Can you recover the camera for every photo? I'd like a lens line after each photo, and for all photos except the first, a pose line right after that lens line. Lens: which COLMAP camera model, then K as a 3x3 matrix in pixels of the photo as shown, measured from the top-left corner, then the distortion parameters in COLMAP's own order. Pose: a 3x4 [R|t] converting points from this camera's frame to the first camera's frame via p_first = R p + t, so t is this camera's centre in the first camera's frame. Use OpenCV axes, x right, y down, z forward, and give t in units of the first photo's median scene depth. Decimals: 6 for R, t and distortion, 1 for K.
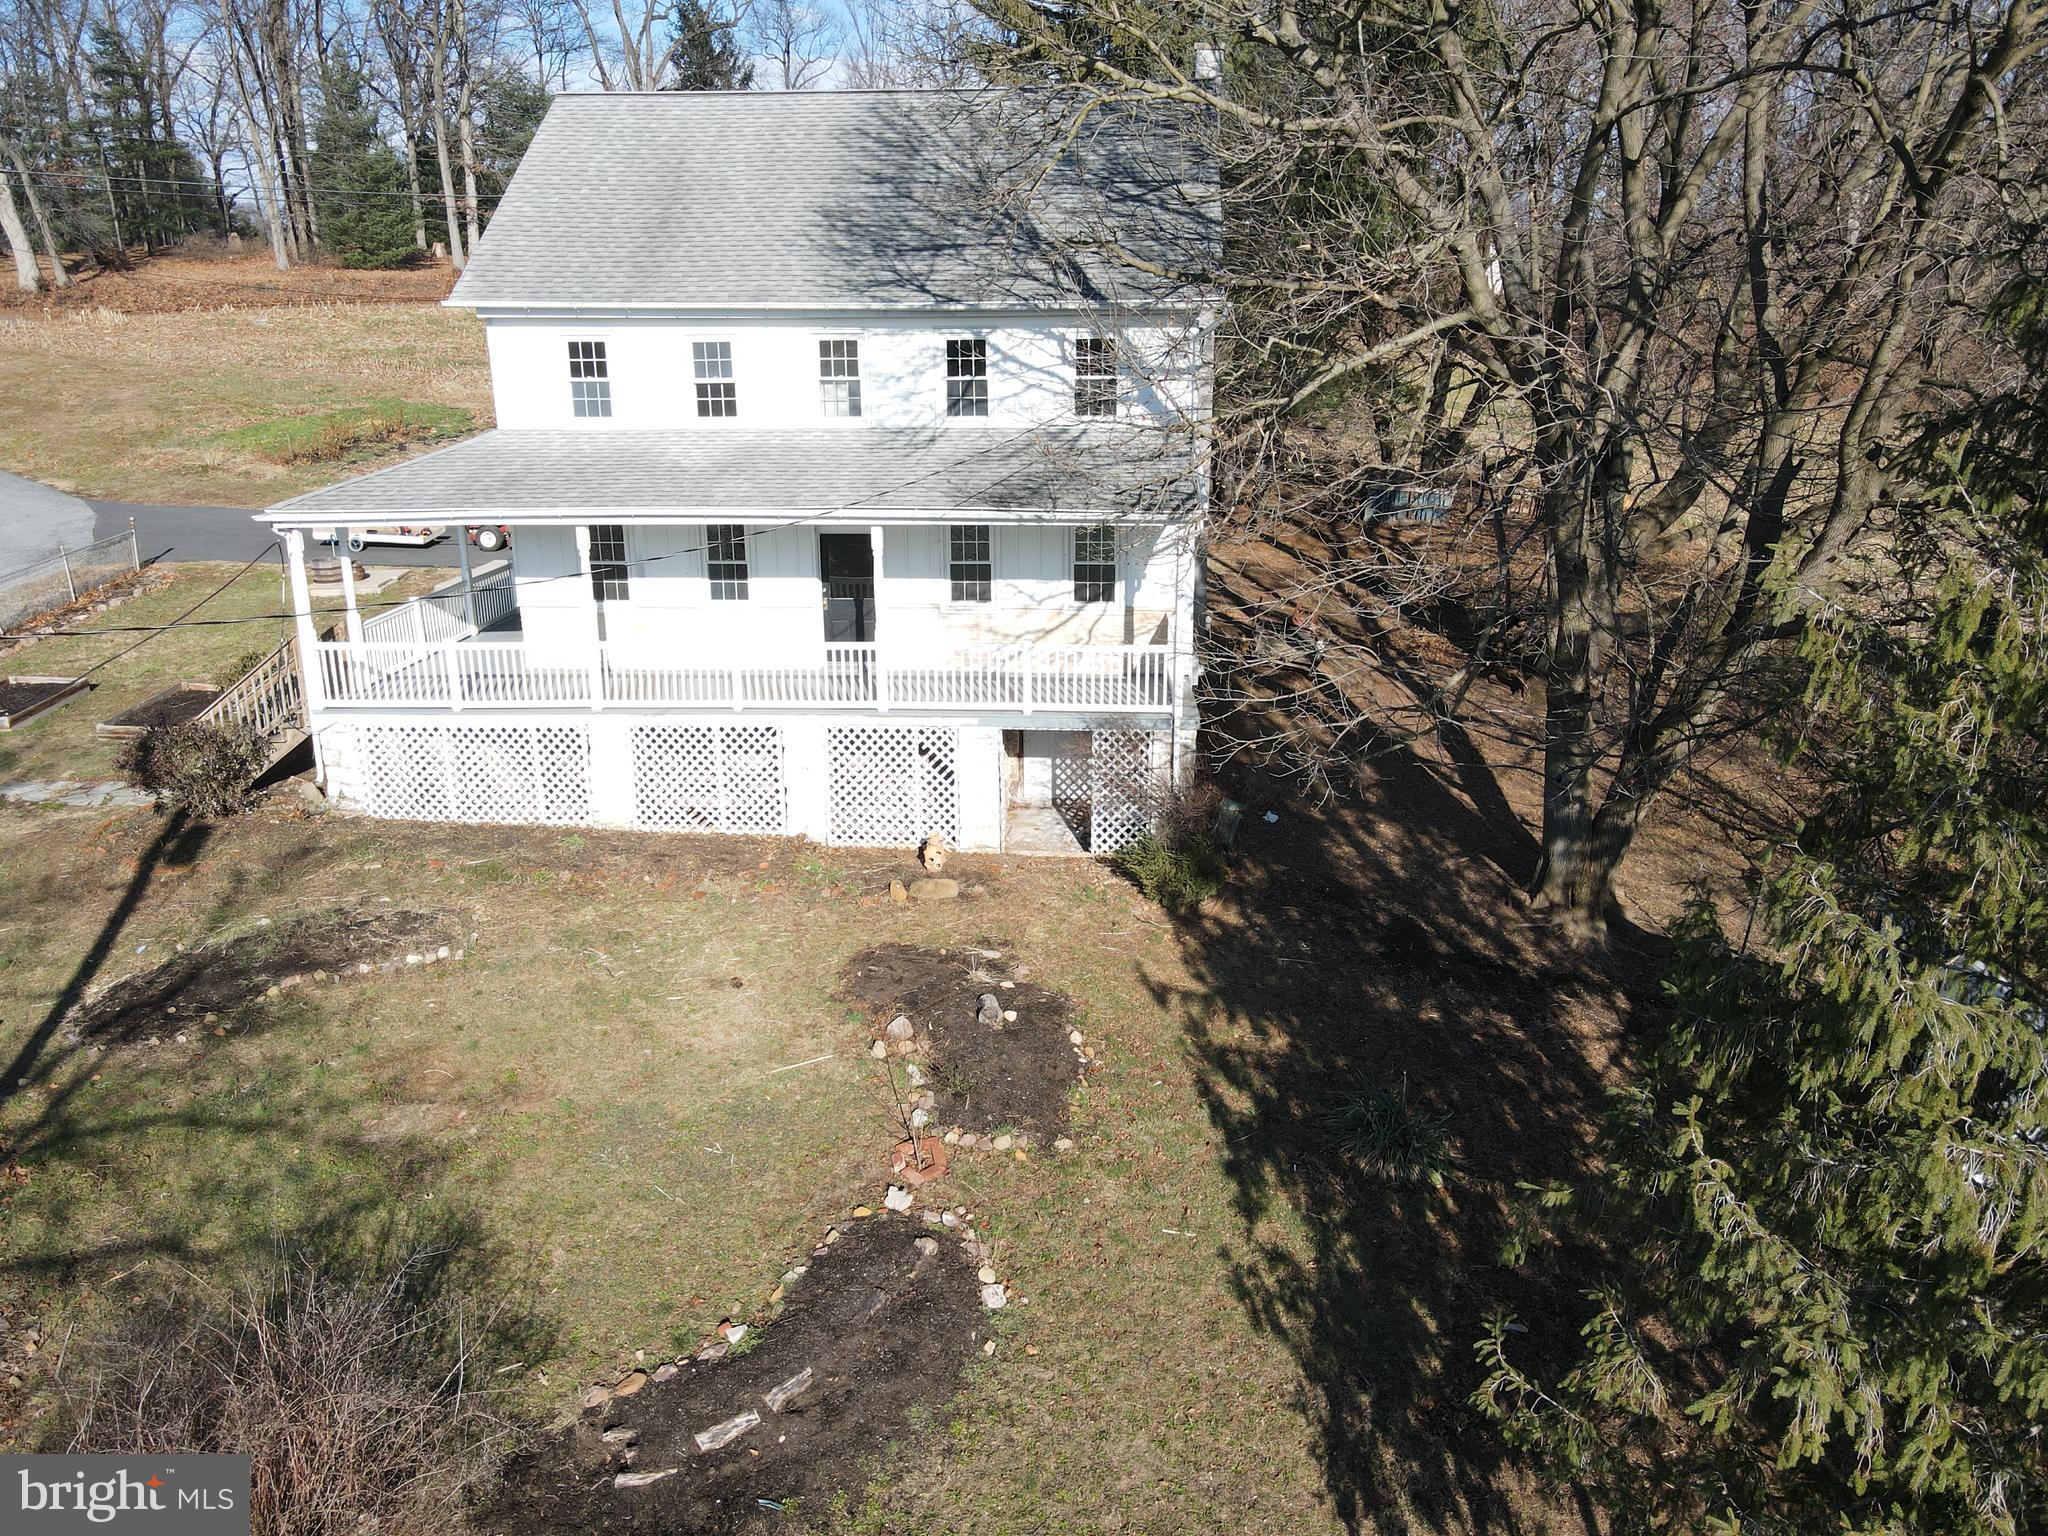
lens RADIAL K [[1510.7, 0, 1021.6], [0, 1510.7, 753.4], [0, 0, 1]] dist [0.001042, 0.019225]
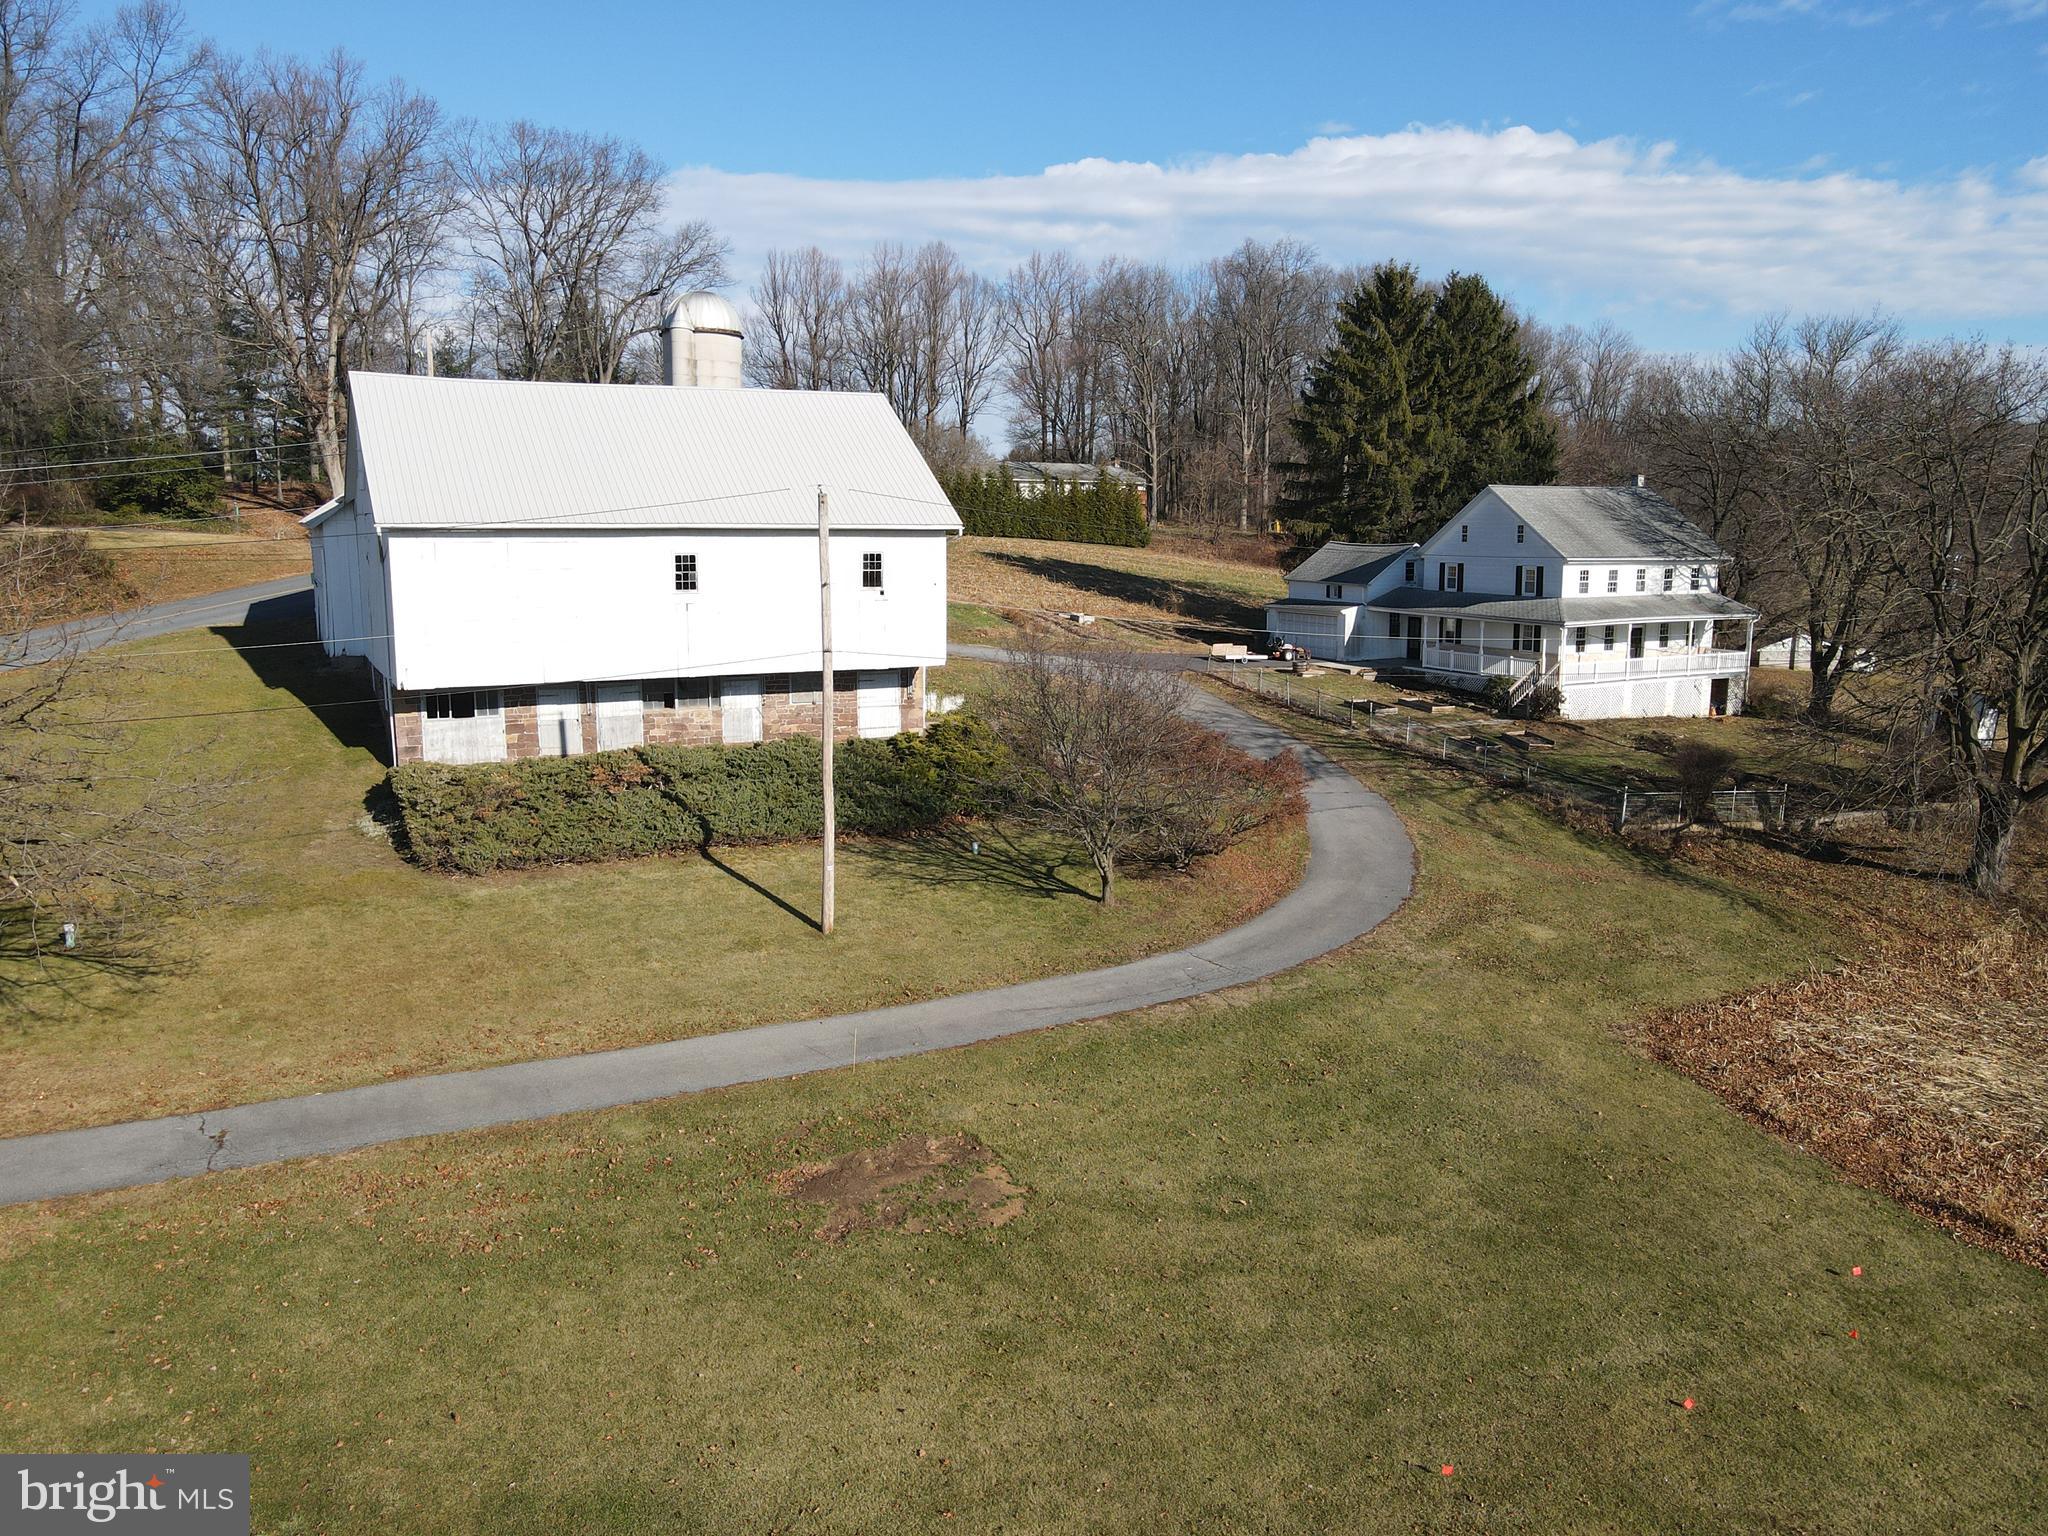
lens RADIAL K [[1510.7, 0, 1024.9], [0, 1510.7, 754.7], [0, 0, 1]] dist [0.001042, 0.019225]
pose [[0.859046, -0.070278, 0.507052, -3.018876], [0.136720, 0.986048, -0.094963, 0.259344], [-0.493304, 0.150901, 0.856668, -1.116118]]
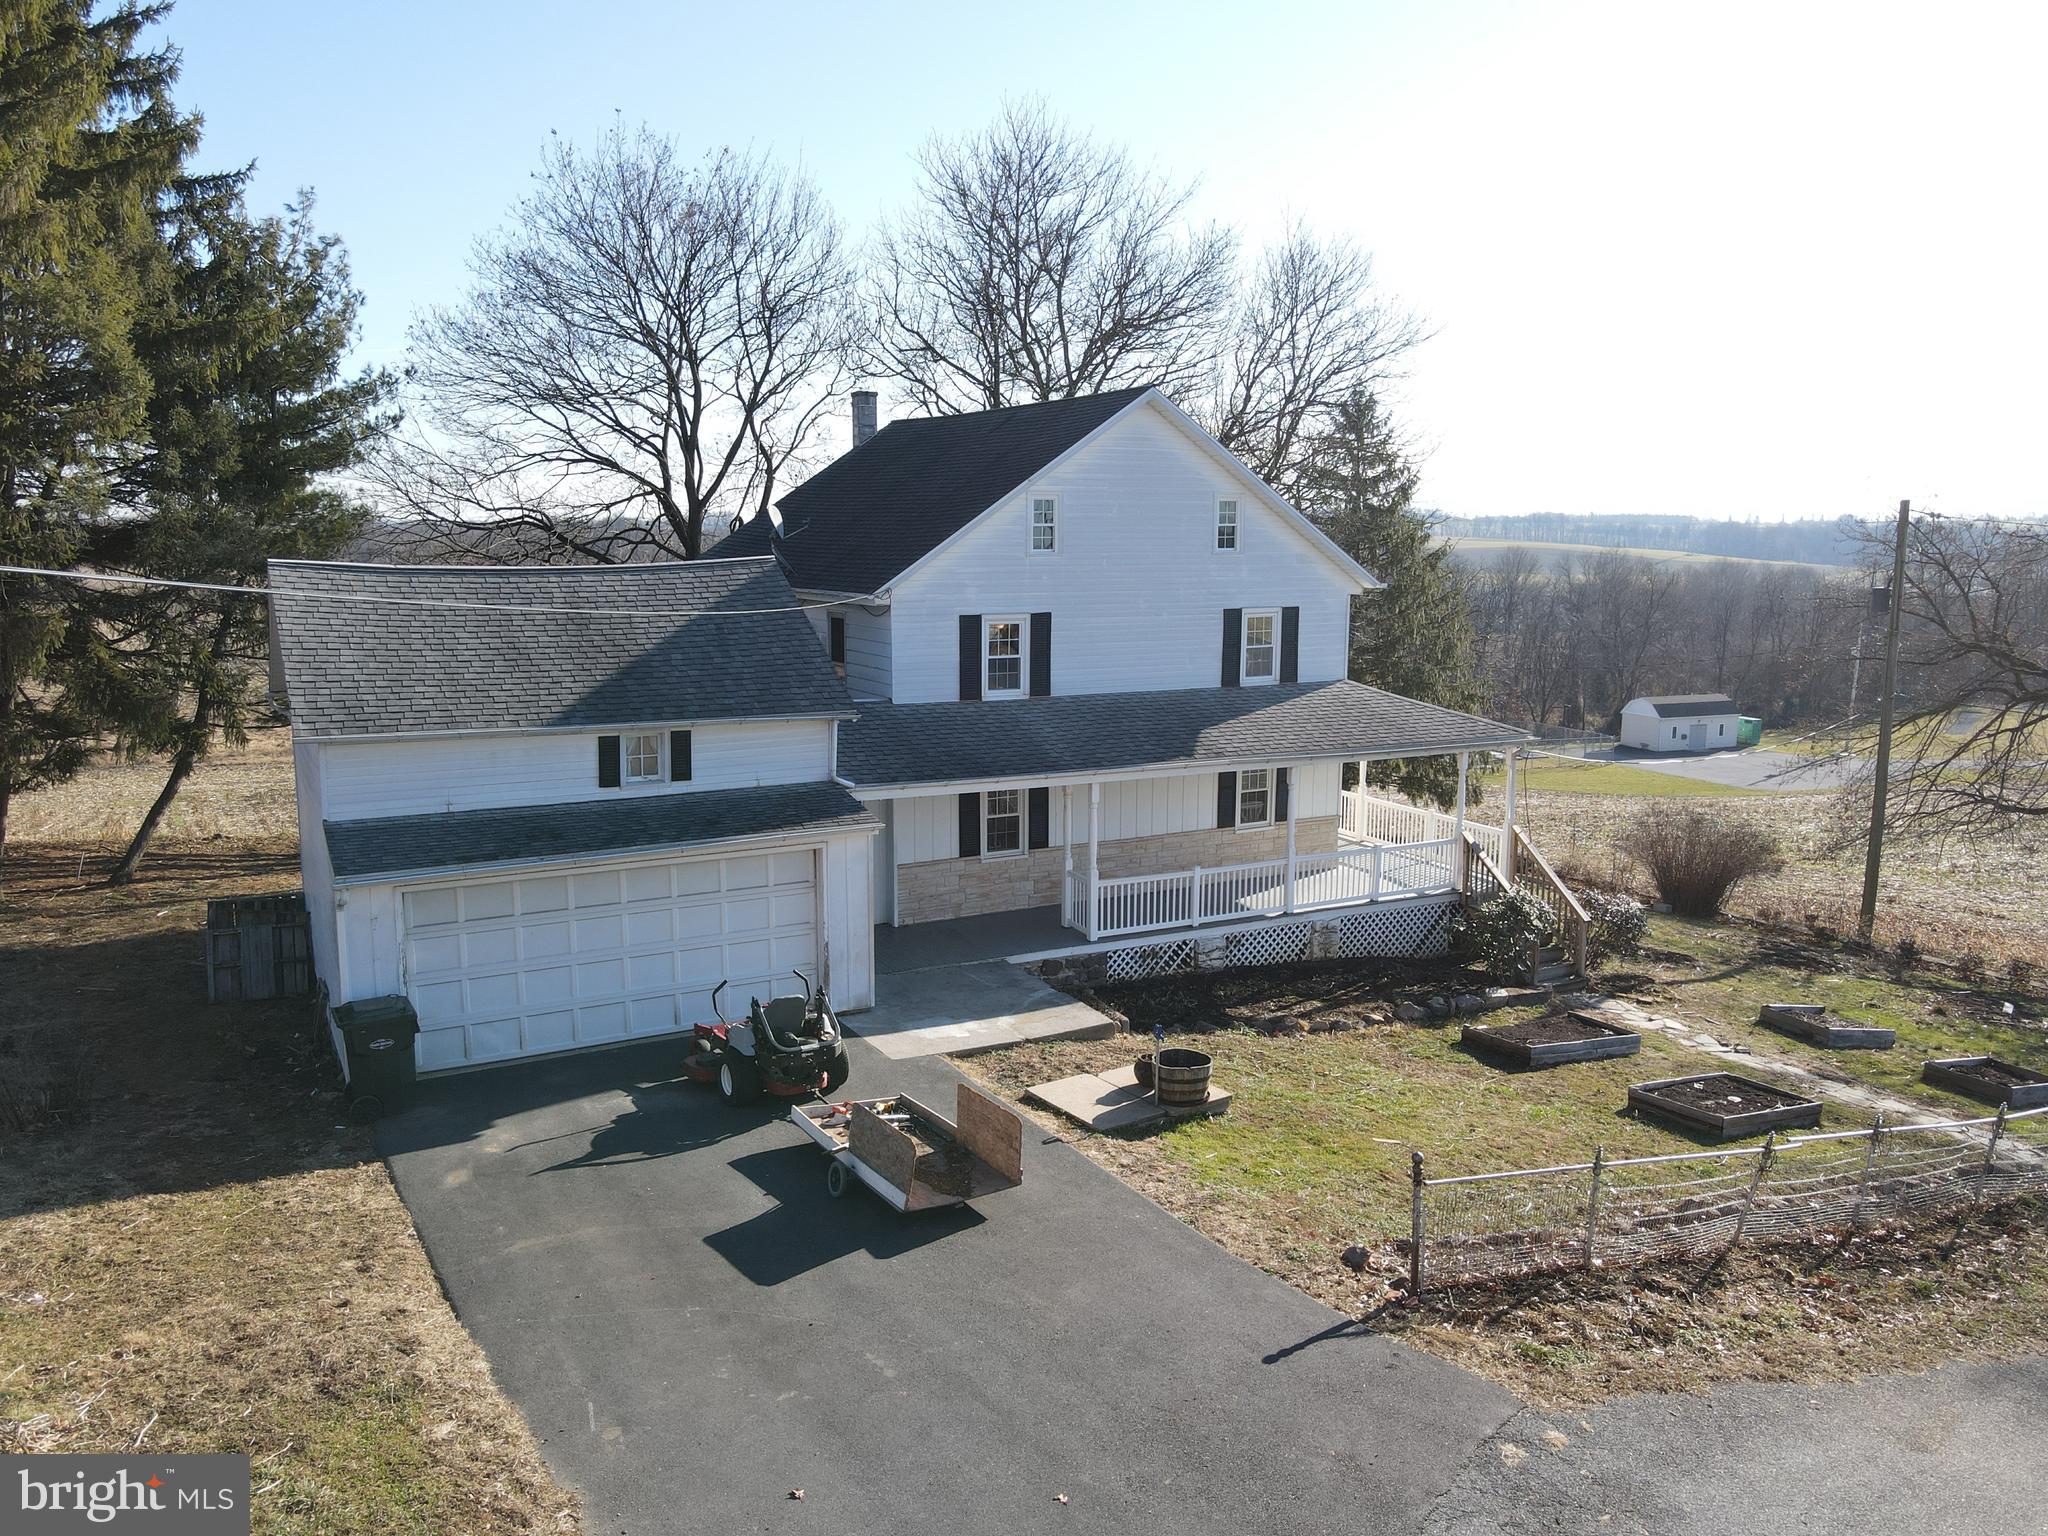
lens RADIAL K [[1510.7, 0, 1036.4], [0, 1510.7, 773.3], [0, 0, 1]] dist [0.001042, 0.019225]
pose [[-0.535741, -0.132162, 0.833975, -1.335674], [0.235300, 0.925184, 0.297772, -0.607434], [-0.810935, 0.355764, -0.464561, 1.910233]]
